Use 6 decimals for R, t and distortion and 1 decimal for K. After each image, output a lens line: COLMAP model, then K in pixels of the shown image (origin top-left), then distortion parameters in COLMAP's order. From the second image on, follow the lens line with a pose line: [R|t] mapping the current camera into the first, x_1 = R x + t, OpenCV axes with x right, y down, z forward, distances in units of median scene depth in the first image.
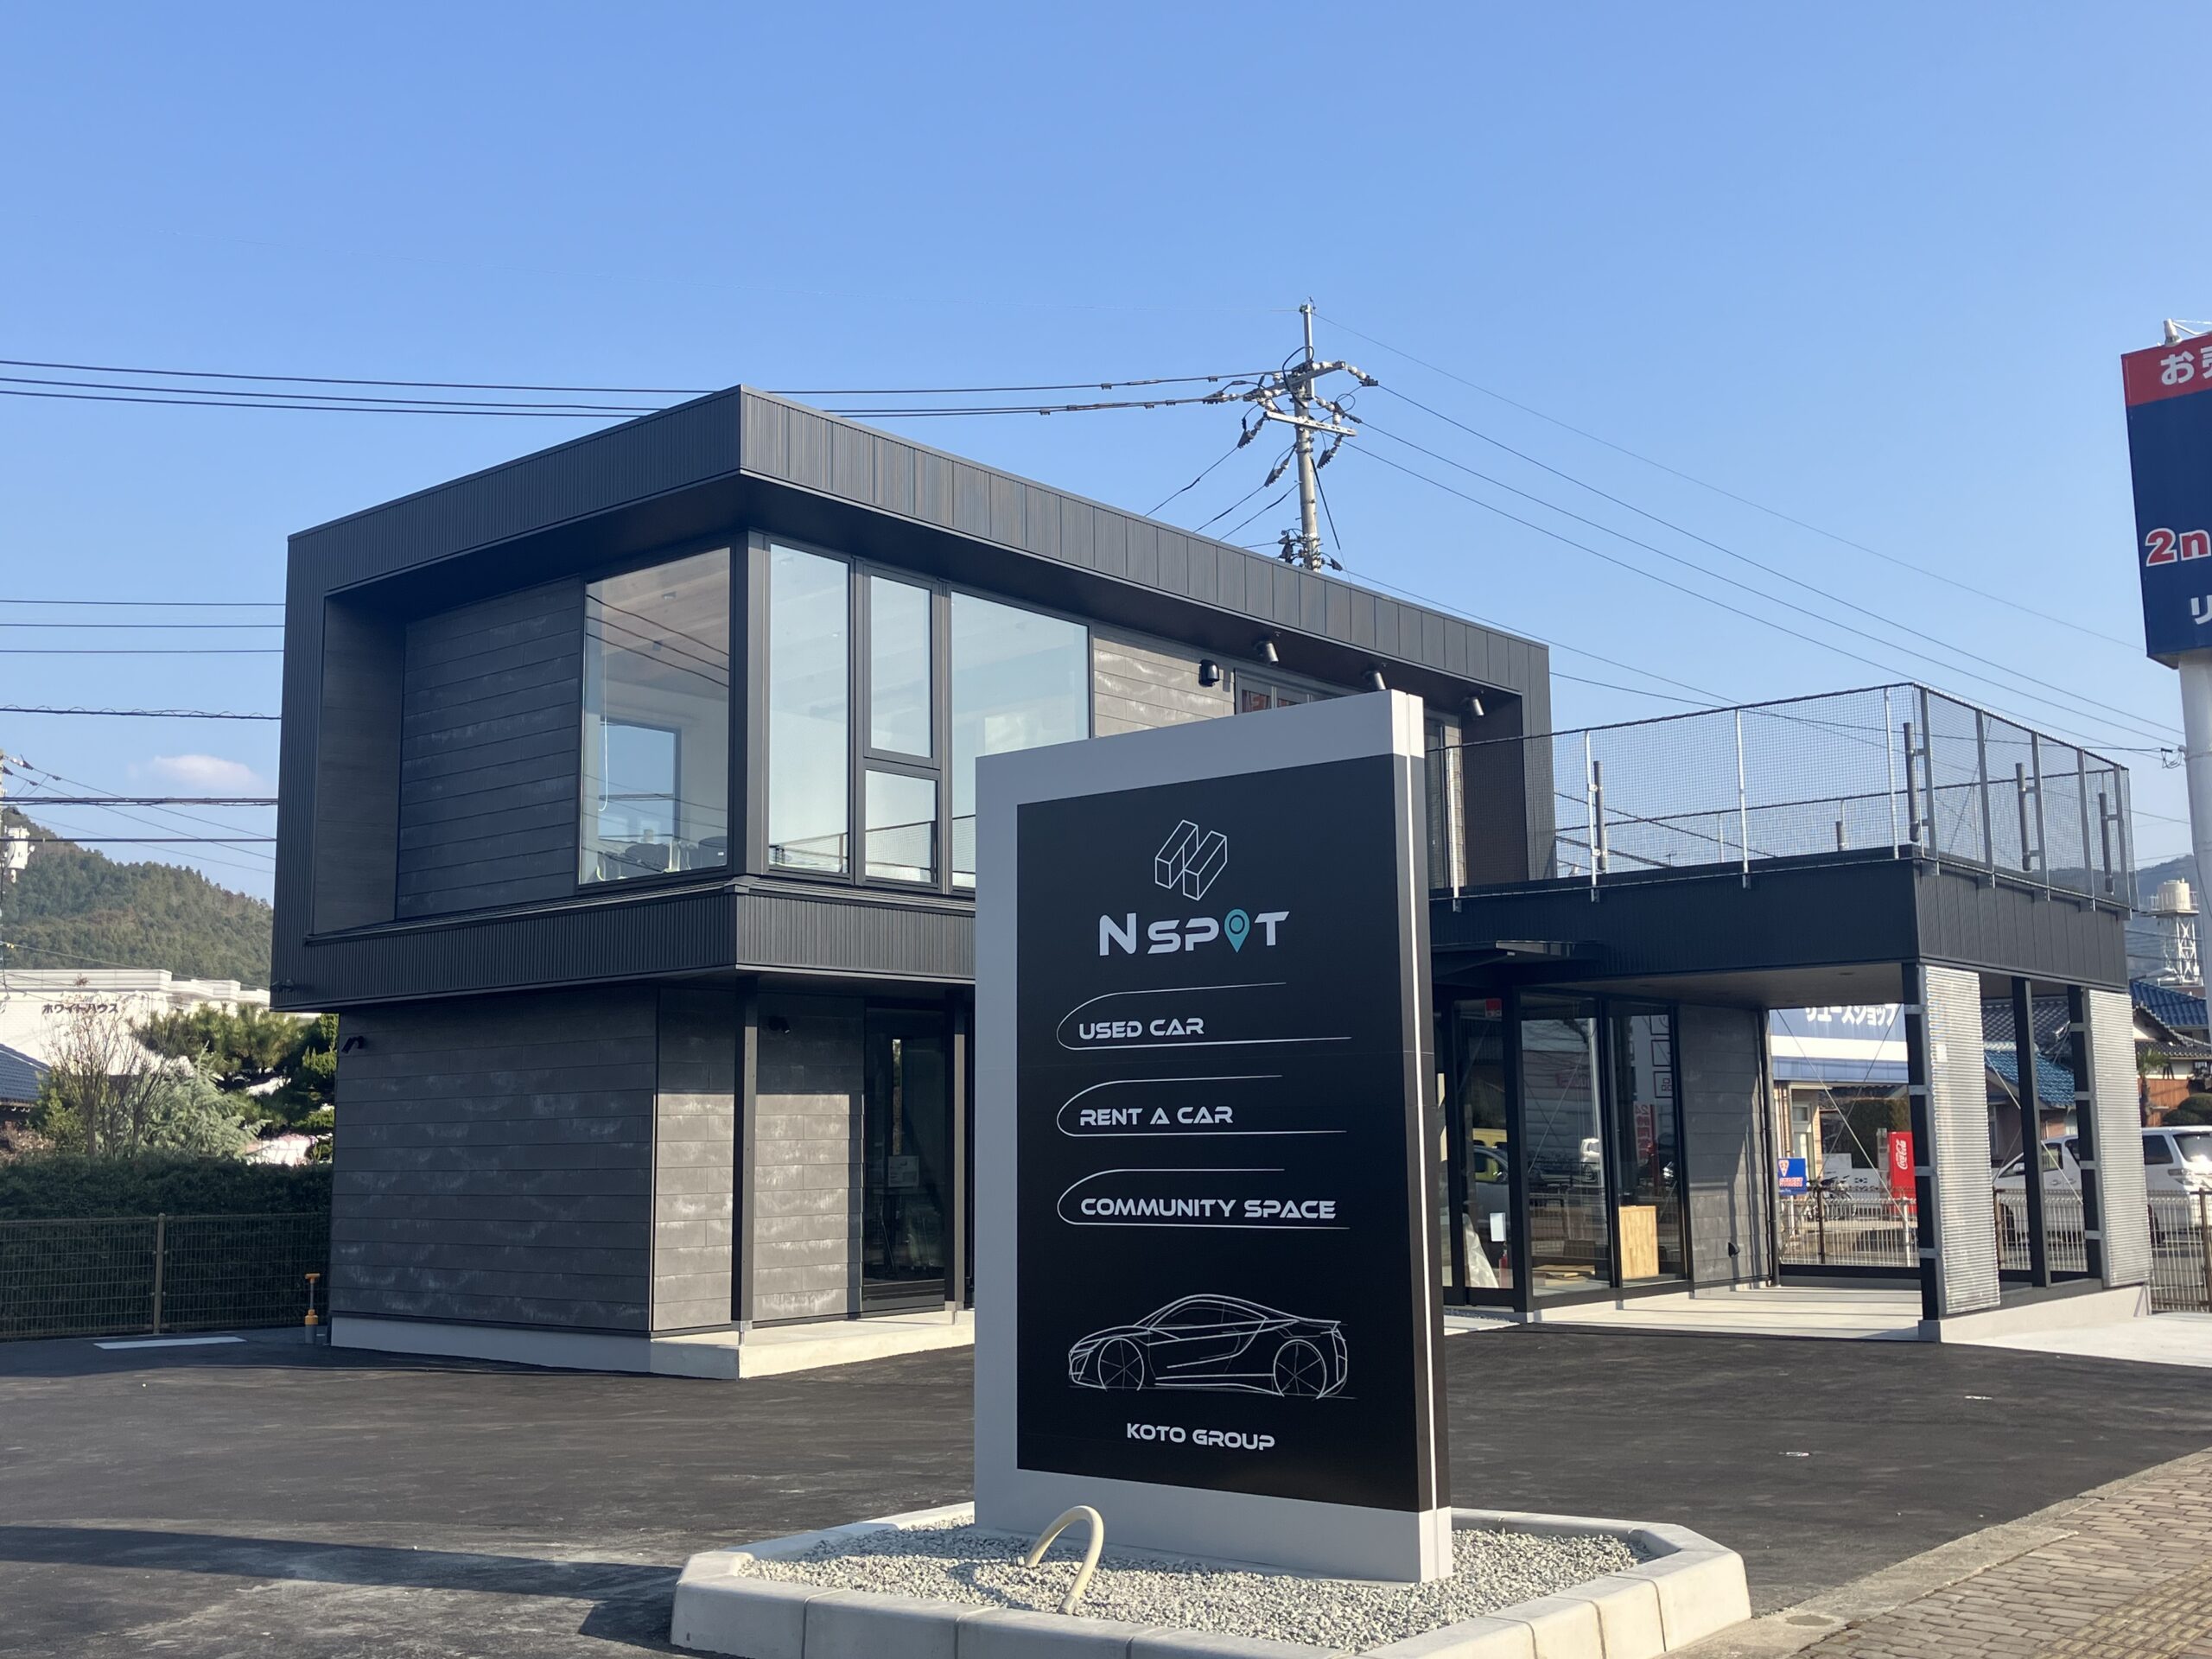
lens RADIAL K [[2265.4, 0, 1107.7], [0, 2265.4, 825.4], [0, 0, 1]] dist [-0.003971, 0.000000]
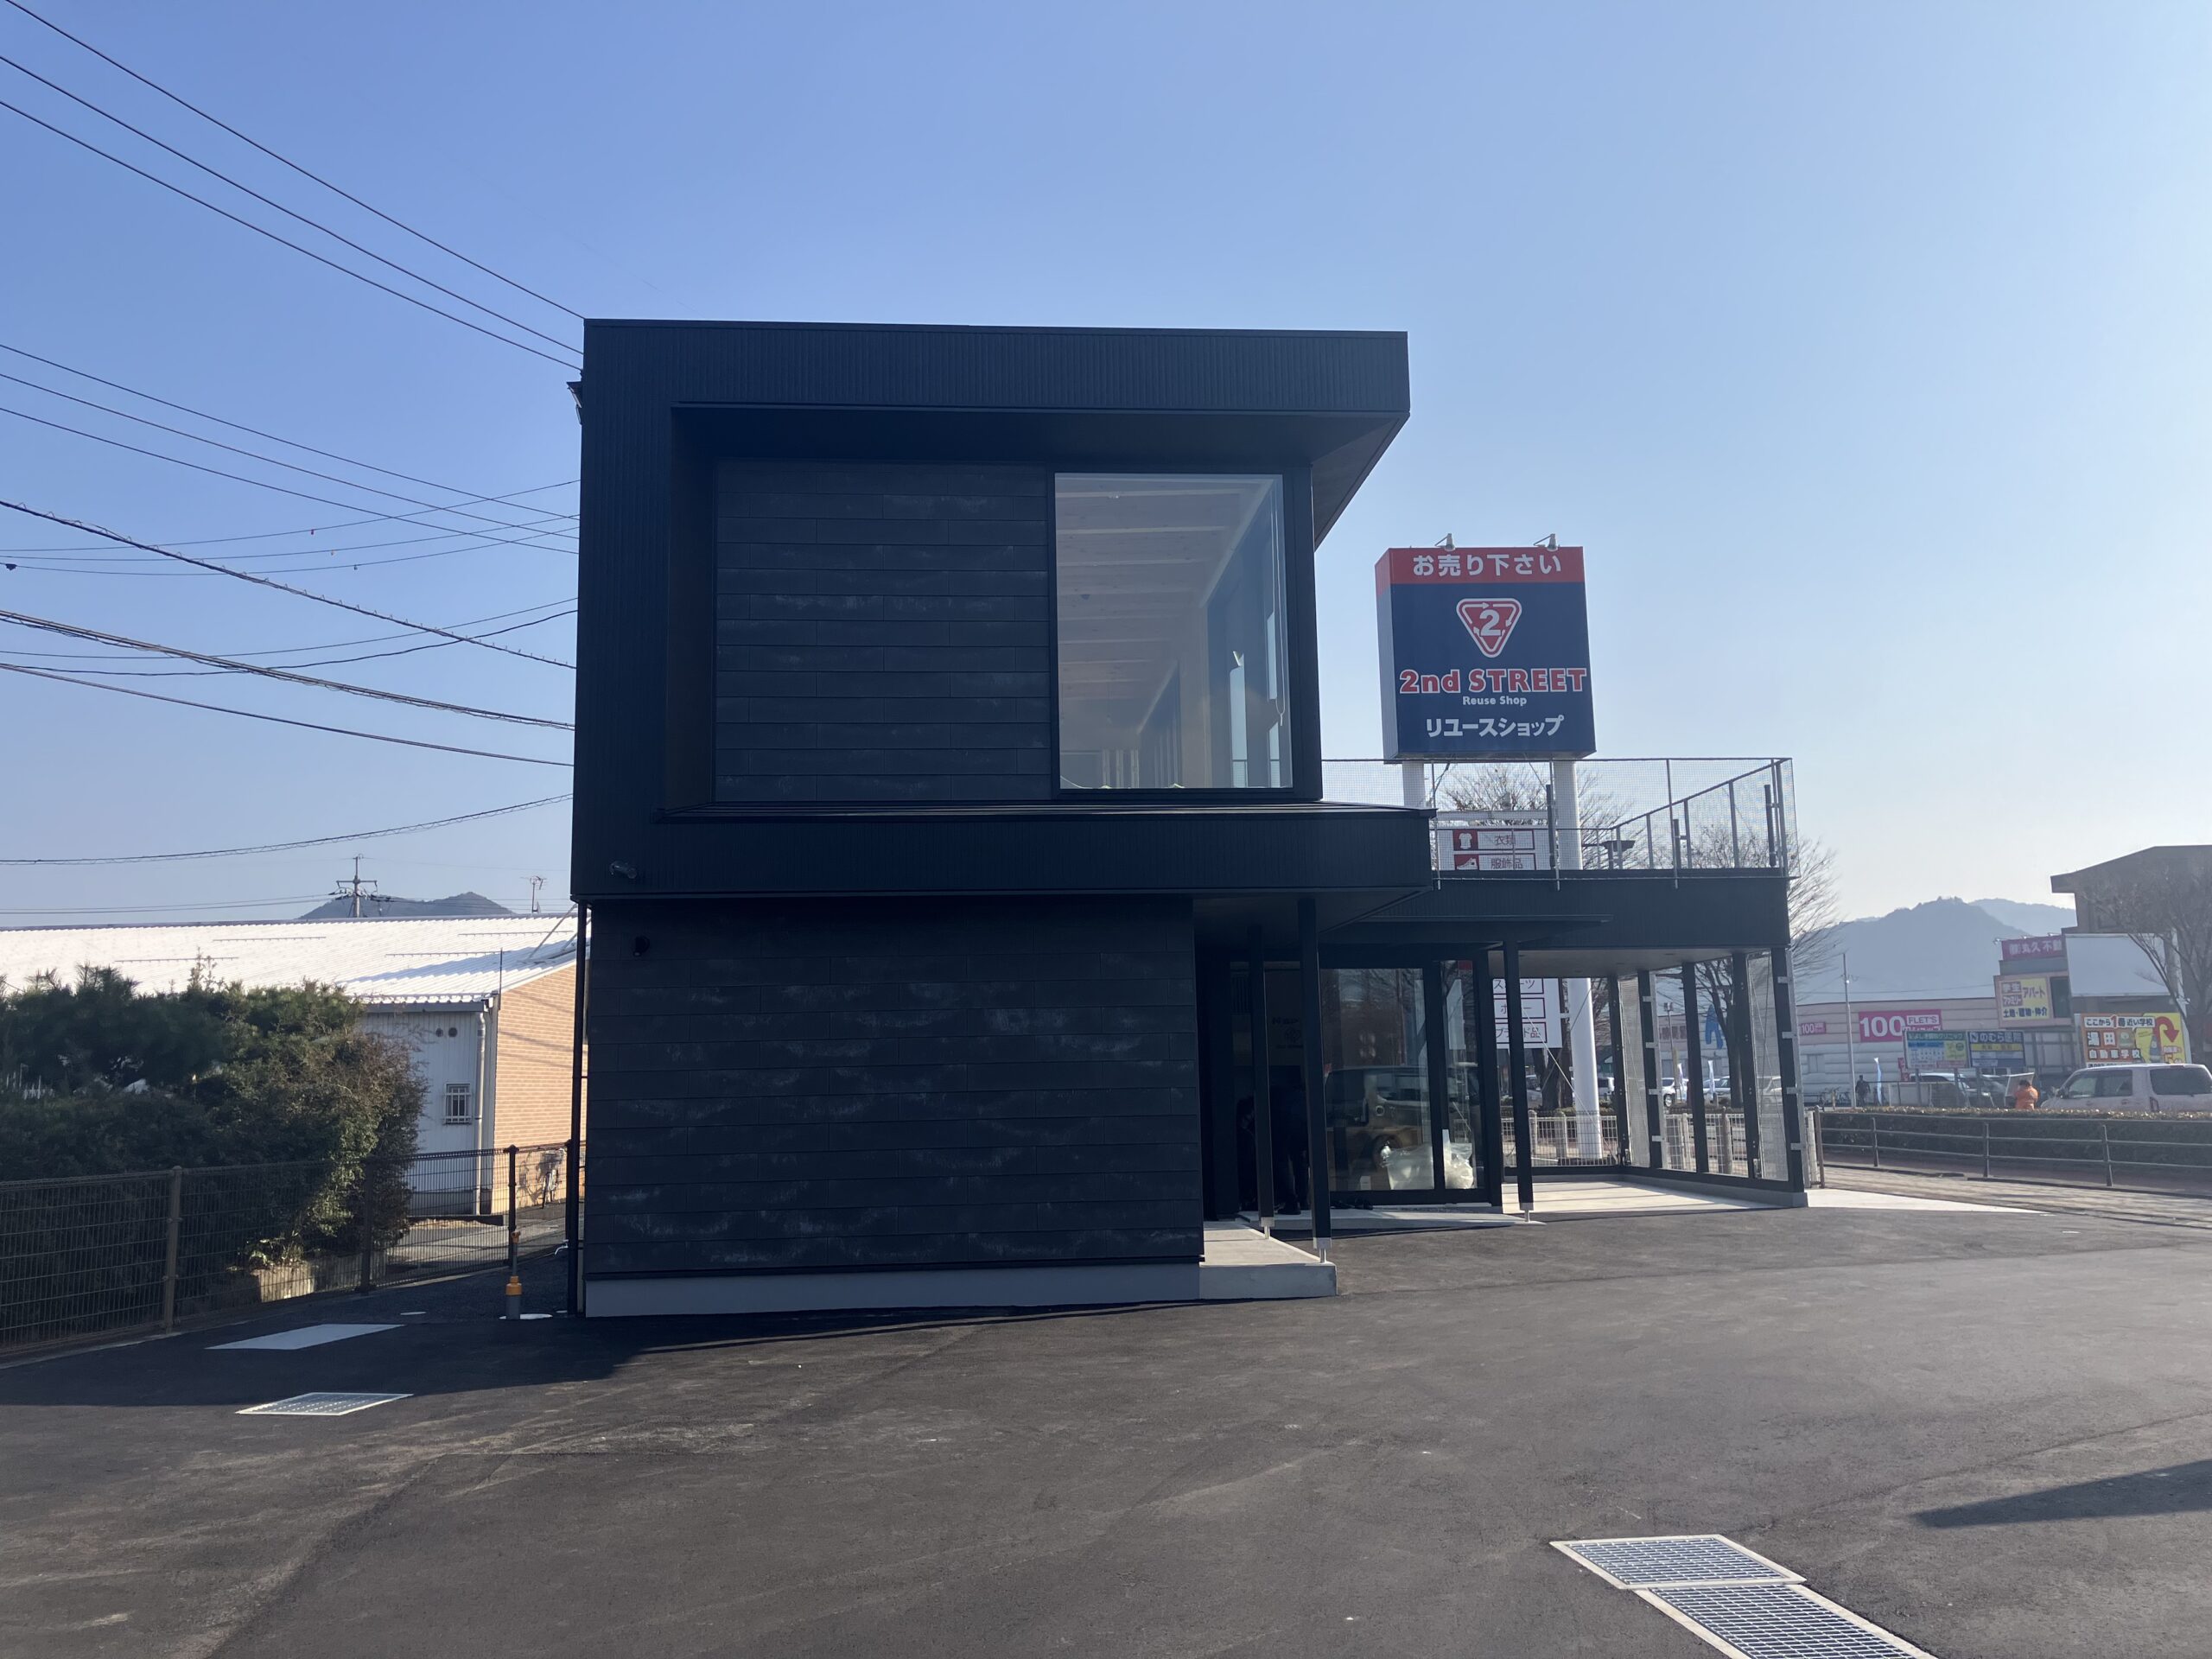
lens RADIAL K [[1817.1, 0, 1118.8], [0, 1817.1, 779.0], [0, 0, 1]] dist [0.010233, -0.011130]
pose [[0.703089, 0.120842, 0.700759, -0.718029], [-0.088775, 0.992662, -0.082109, 0.079202], [-0.705539, -0.004480, 0.708657, 0.425849]]
